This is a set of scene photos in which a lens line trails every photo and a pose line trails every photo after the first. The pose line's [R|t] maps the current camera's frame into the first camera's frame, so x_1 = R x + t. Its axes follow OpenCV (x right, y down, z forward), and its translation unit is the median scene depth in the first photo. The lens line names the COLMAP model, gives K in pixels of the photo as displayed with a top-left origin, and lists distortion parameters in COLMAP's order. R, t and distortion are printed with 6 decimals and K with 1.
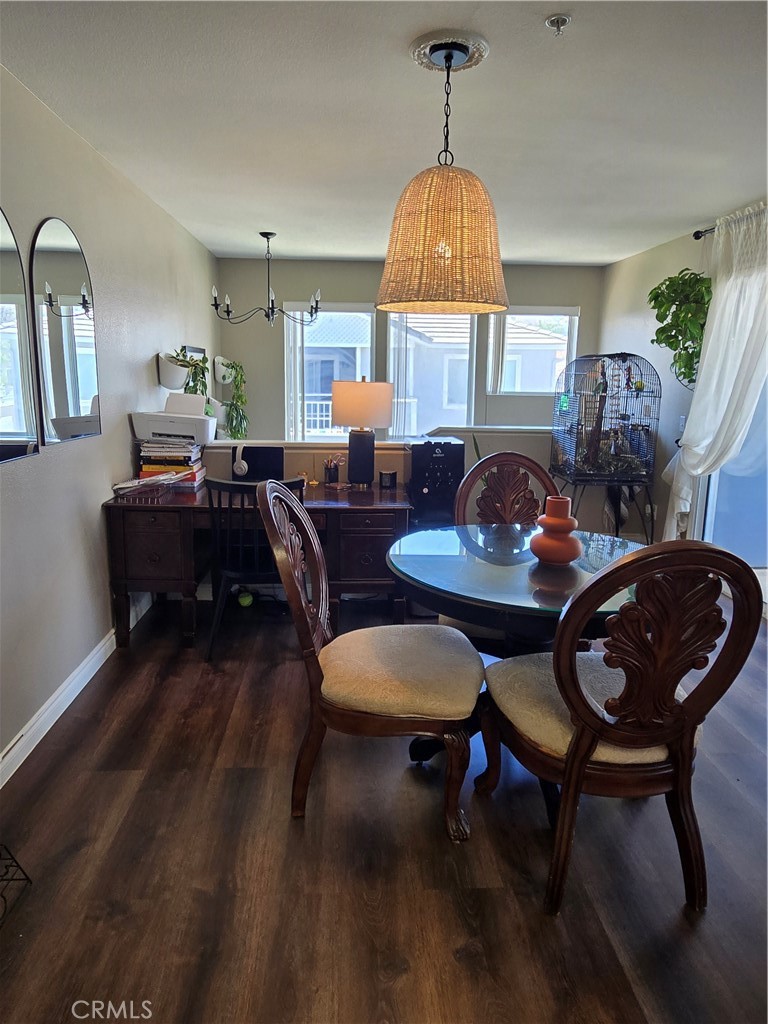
lens RADIAL K [[667.4, 0, 390.5], [0, 667.4, 498.5], [0, 0, 1]] dist [0.008922, -0.003814]
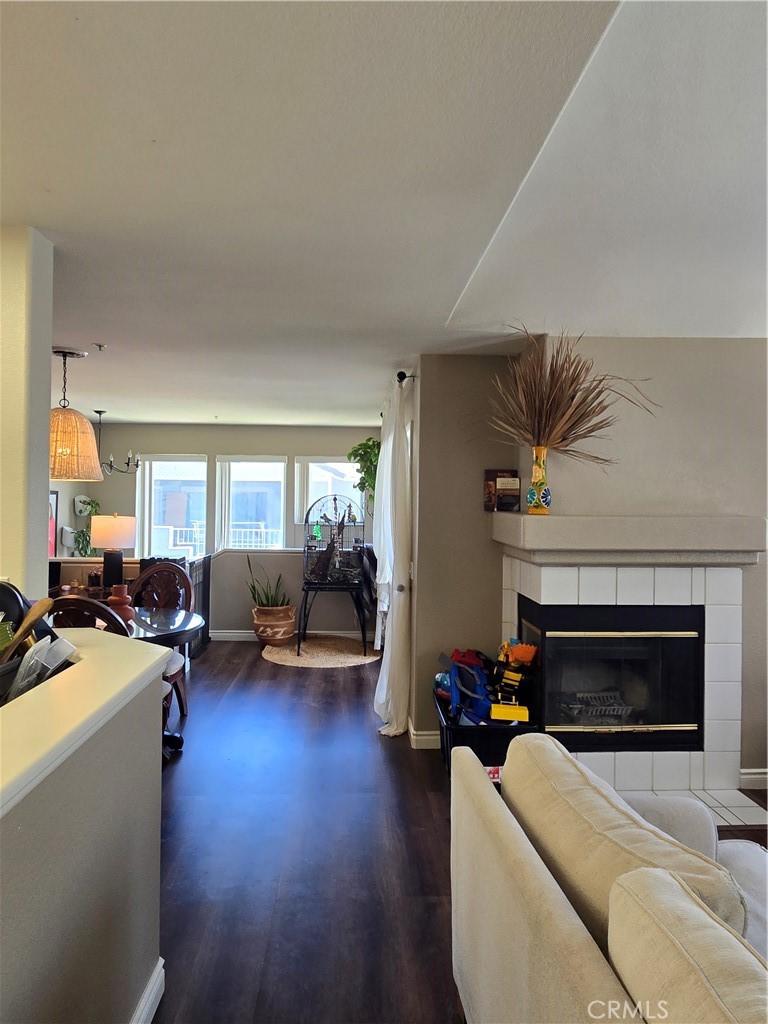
lens RADIAL K [[667.4, 0, 390.5], [0, 667.4, 498.5], [0, 0, 1]] dist [0.008922, -0.003814]
pose [[0.999997, -0.001679, -0.001777, 0.464662], [0.001316, 0.982291, -0.187358, 0.049914], [0.002060, 0.187355, 0.982290, -0.367732]]
